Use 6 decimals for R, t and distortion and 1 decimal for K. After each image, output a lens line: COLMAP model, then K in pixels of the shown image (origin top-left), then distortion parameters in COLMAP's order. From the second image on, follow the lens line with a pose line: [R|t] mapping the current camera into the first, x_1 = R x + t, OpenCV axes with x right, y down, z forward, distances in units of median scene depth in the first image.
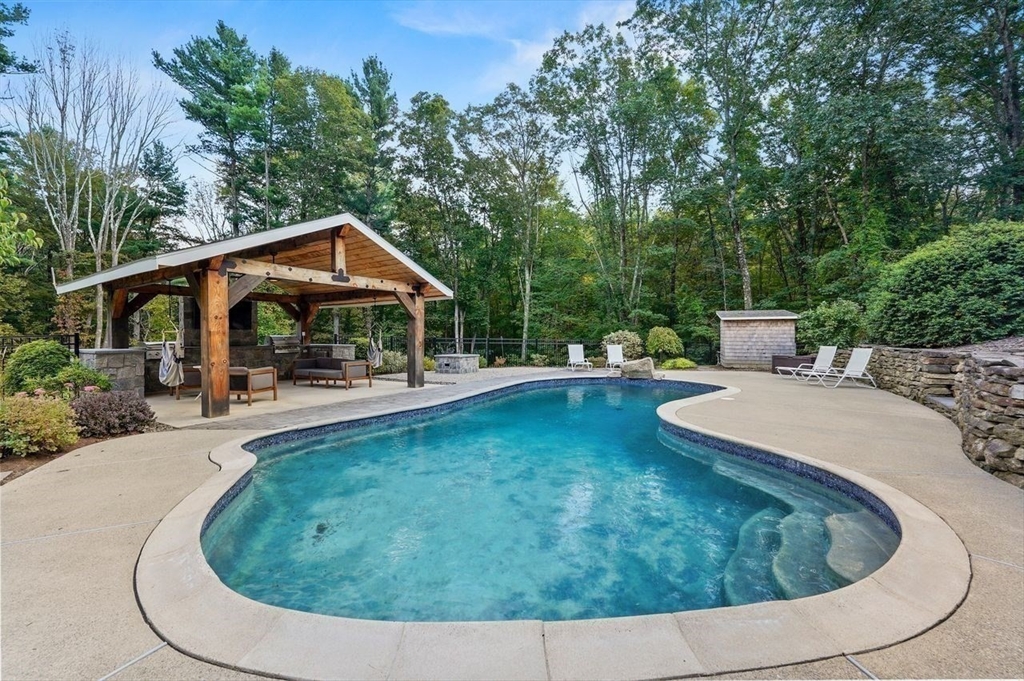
lens RADIAL K [[418.9, 0, 515.3], [0, 418.9, 339.2], [0, 0, 1]] dist [-0.011108, -0.000855]
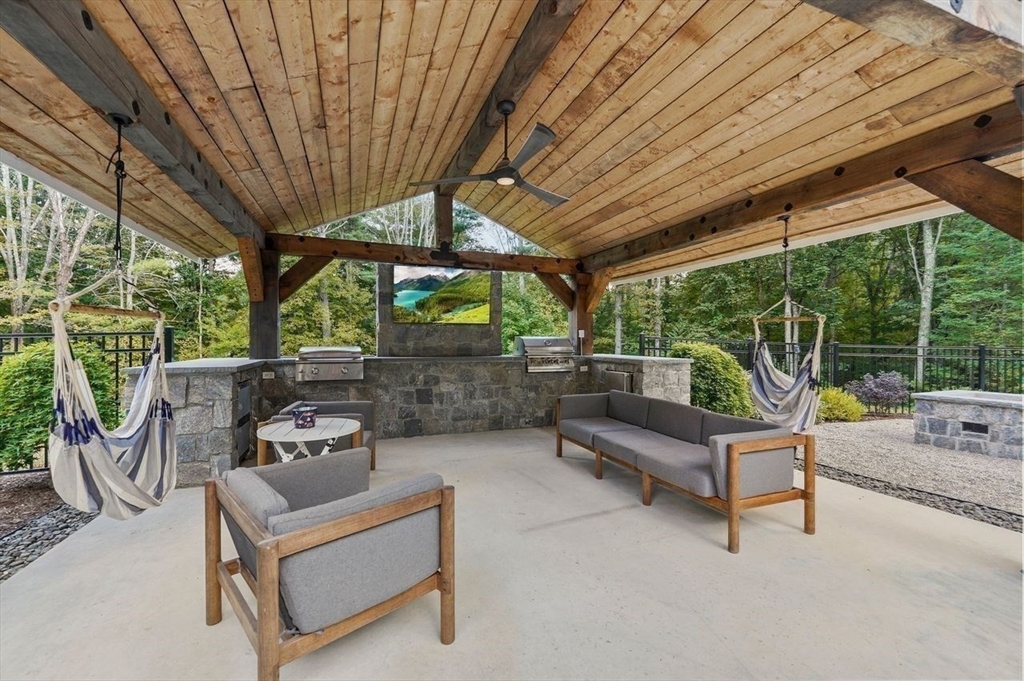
lens RADIAL K [[418.9, 0, 509.3], [0, 418.9, 338.6], [0, 0, 1]] dist [-0.011108, -0.000855]
pose [[0.799187, 0.002633, -0.601077, -0.274727], [-0.011130, 0.999884, -0.010417, -0.000900], [0.600979, 0.015015, 0.799123, 0.548067]]
